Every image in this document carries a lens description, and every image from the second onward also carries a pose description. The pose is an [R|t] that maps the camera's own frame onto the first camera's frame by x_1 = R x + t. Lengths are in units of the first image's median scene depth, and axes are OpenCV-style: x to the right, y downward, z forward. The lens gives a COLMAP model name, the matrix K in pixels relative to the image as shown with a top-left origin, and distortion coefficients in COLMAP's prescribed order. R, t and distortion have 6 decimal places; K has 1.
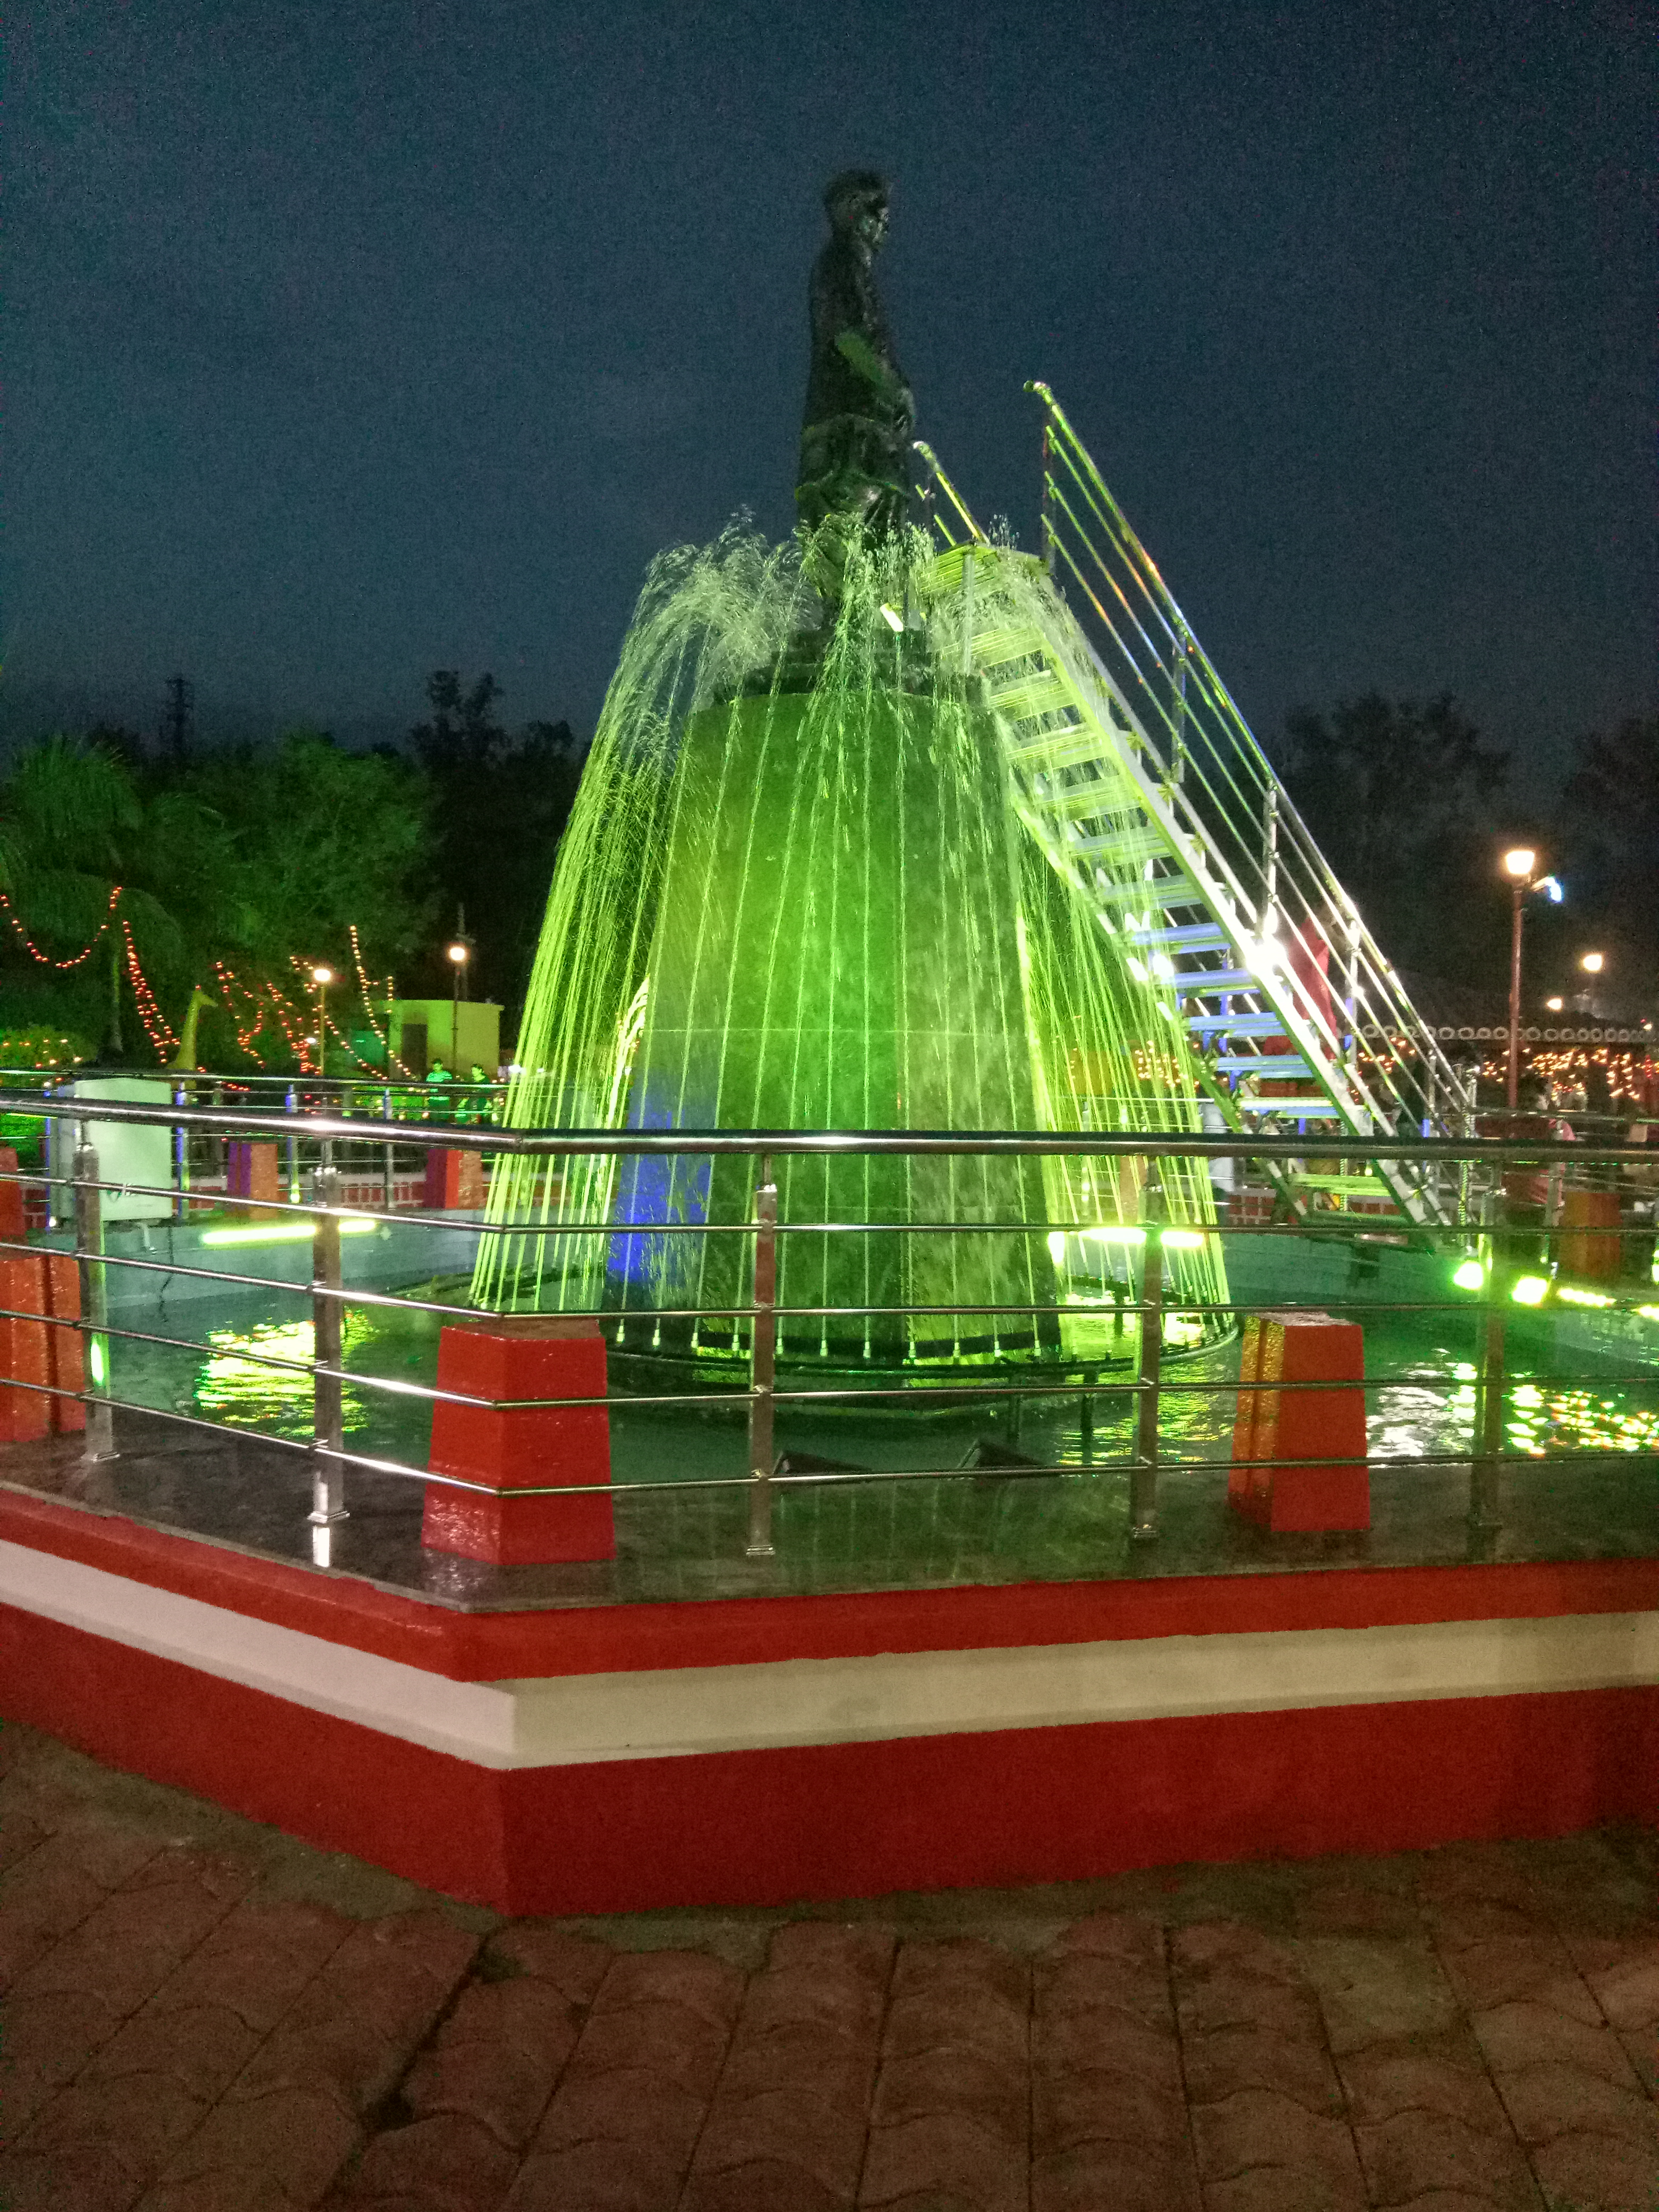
lens RADIAL K [[1623.2, 0, 794.1], [0, 1623.2, 1102.5], [0, 0, 1]] dist [0.009854, 0.001868]
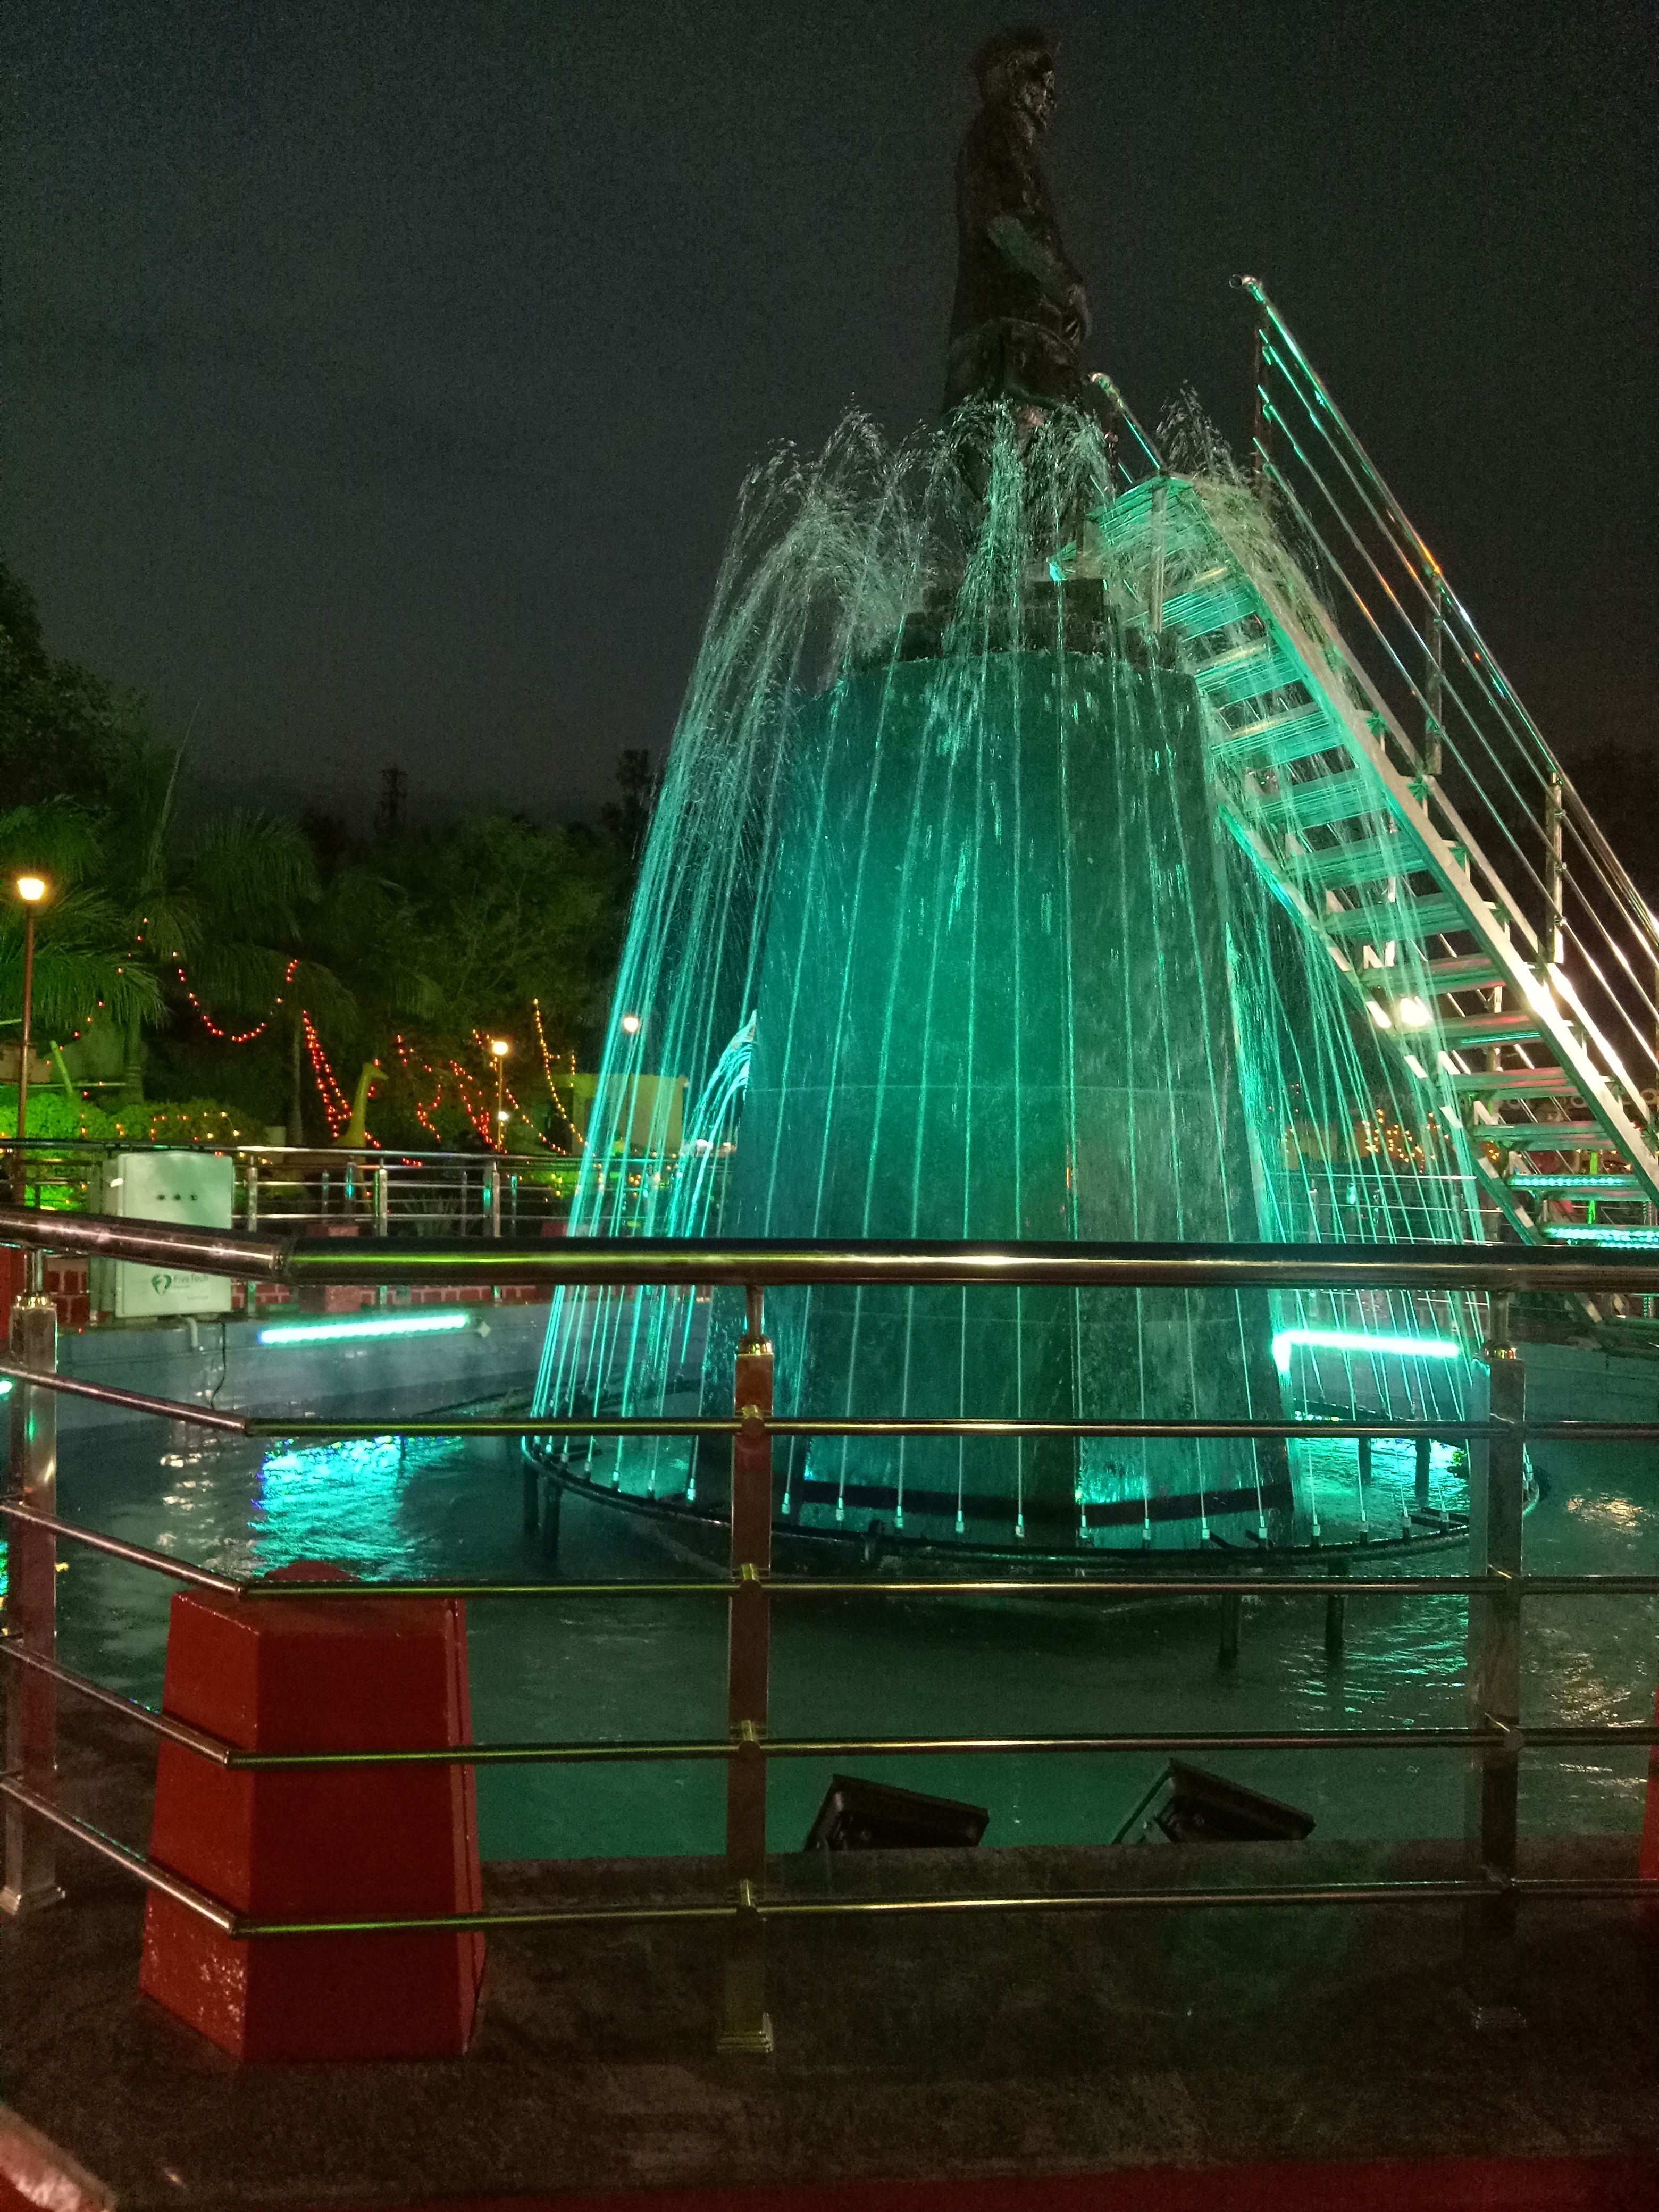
lens RADIAL K [[1623.2, 0, 794.1], [0, 1623.2, 1102.5], [0, 0, 1]] dist [0.009854, 0.001868]
pose [[0.992449, -0.004149, -0.122591, 0.023421], [-0.001555, 0.998922, -0.046394, -0.000729], [0.122652, 0.046235, 0.991372, 0.180491]]
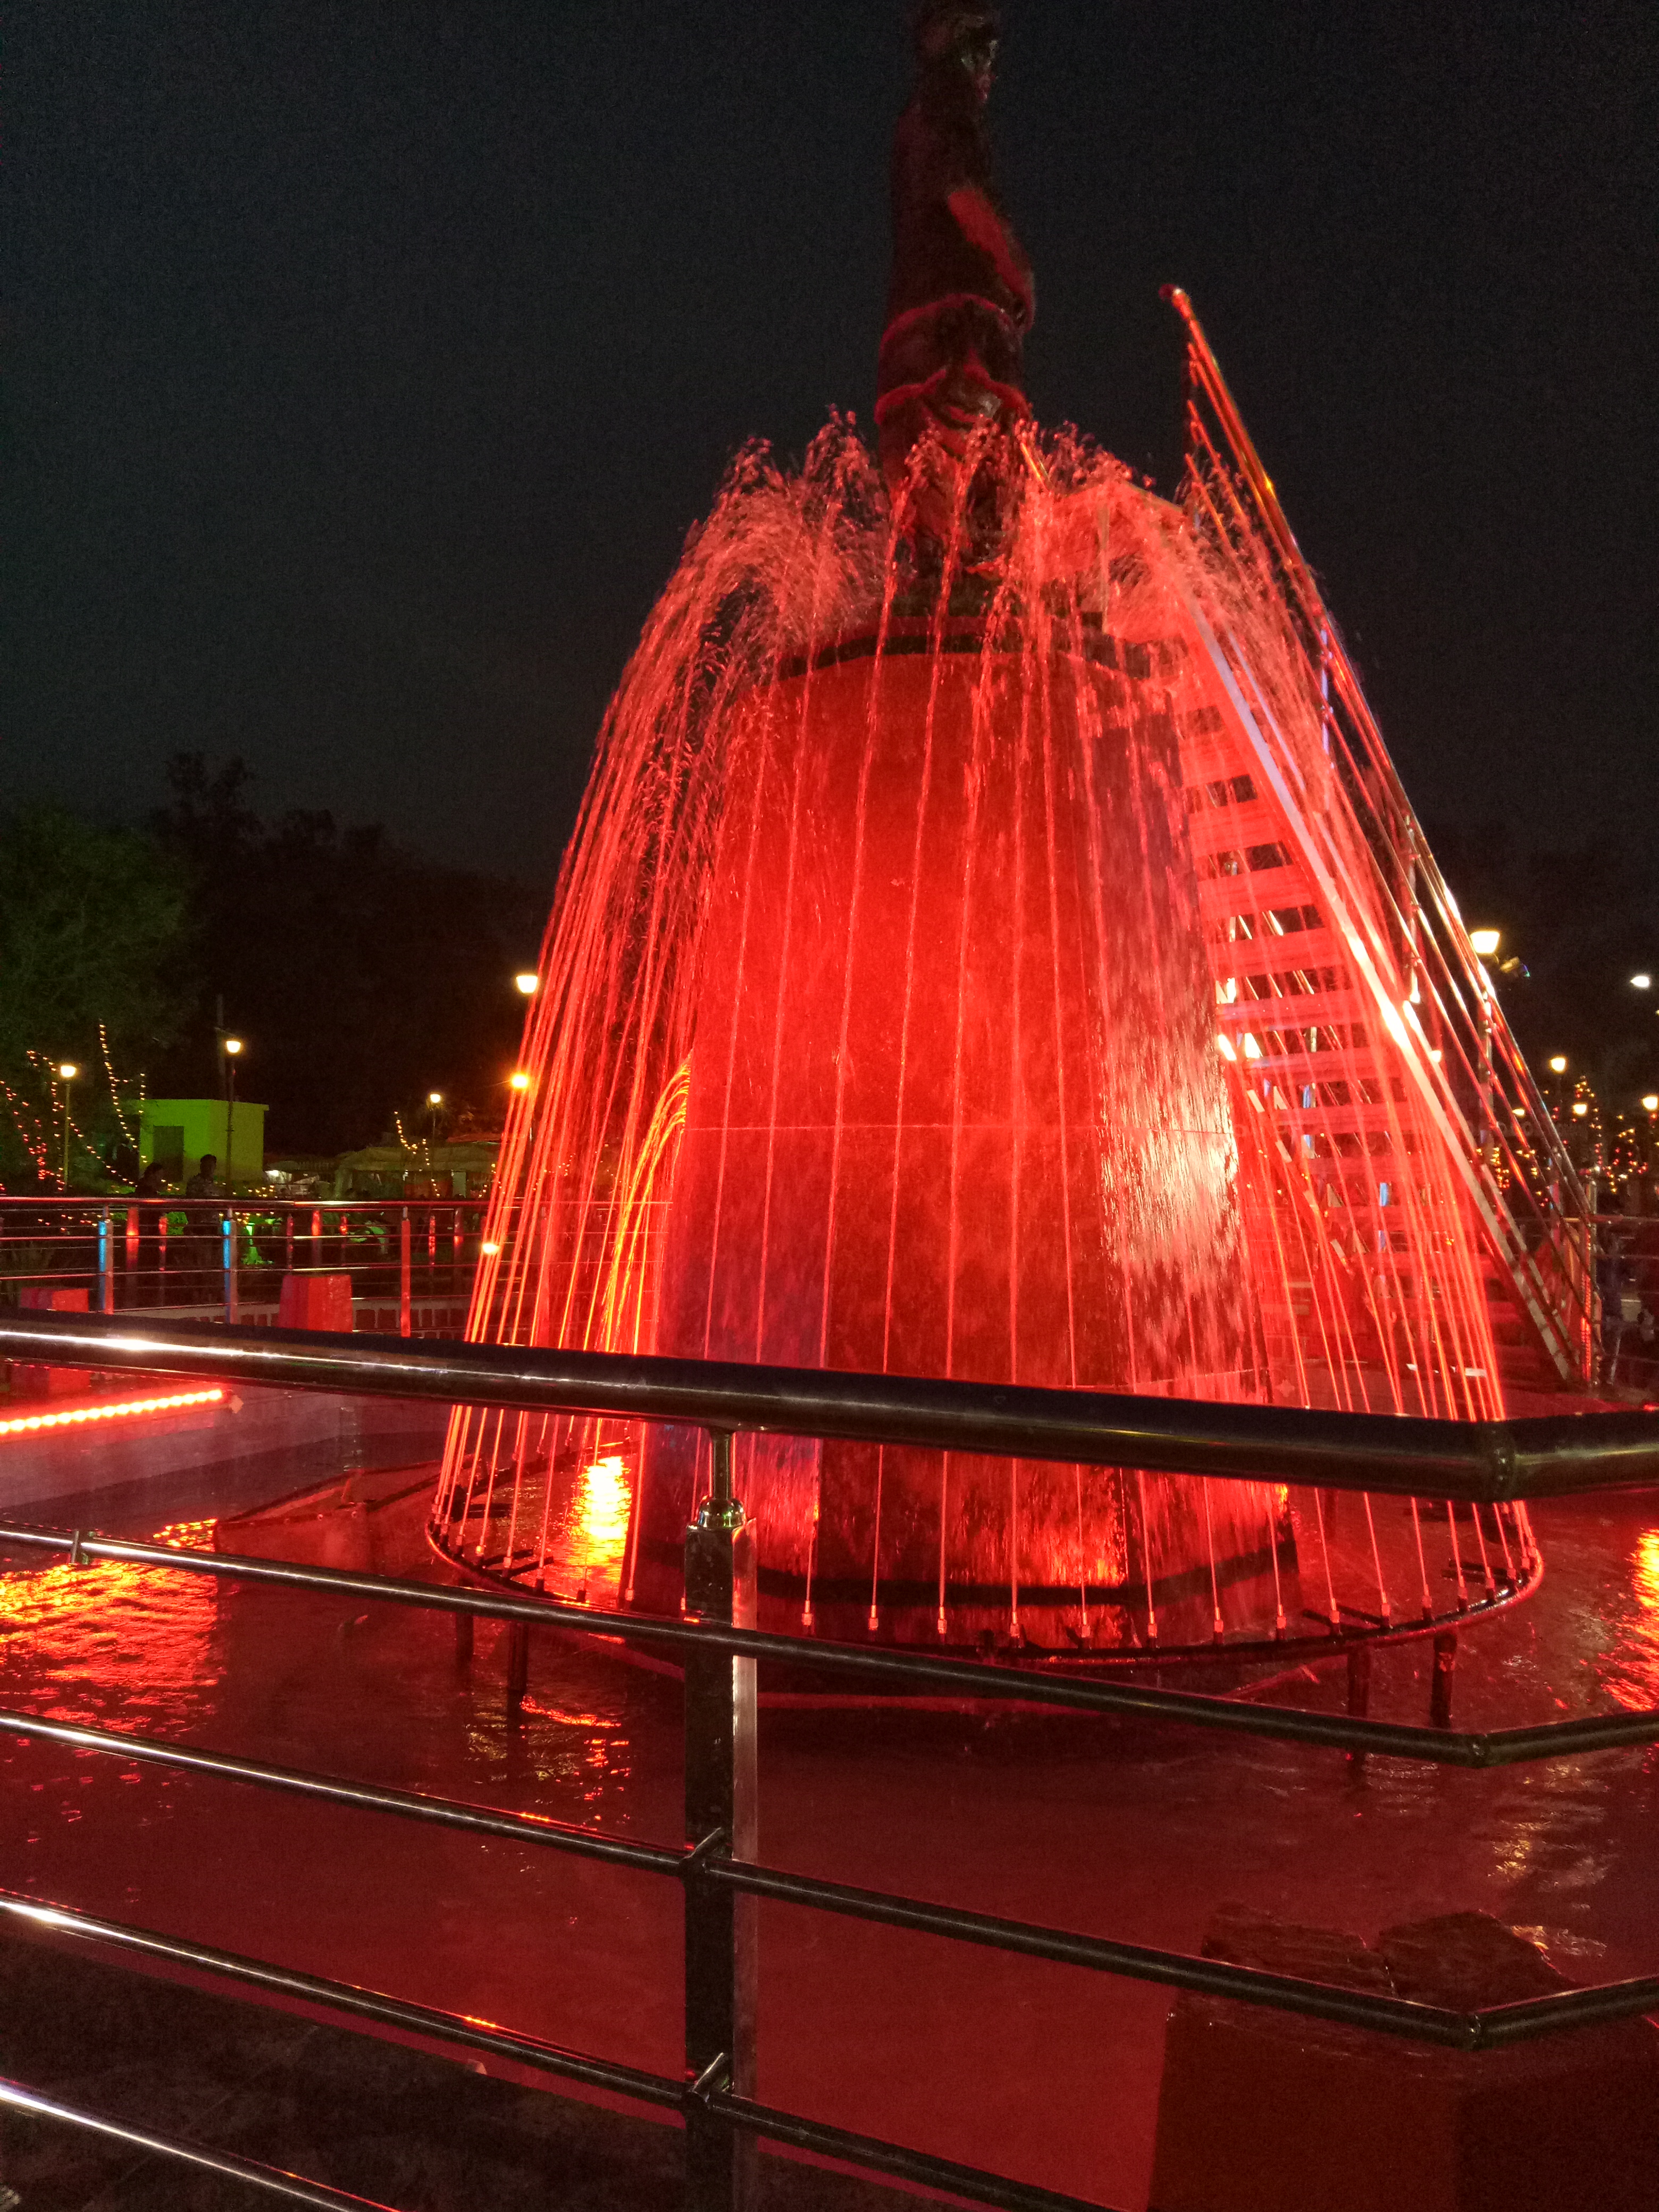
lens RADIAL K [[1616.8, 0, 775.8], [0, 1616.8, 1118.8], [0, 0, 1]] dist [0.002542, 0.001545]
pose [[0.989229, -0.005918, 0.146254, -0.137247], [0.013322, 0.998676, -0.049695, -0.012031], [-0.145766, 0.051108, 0.987998, 0.260400]]
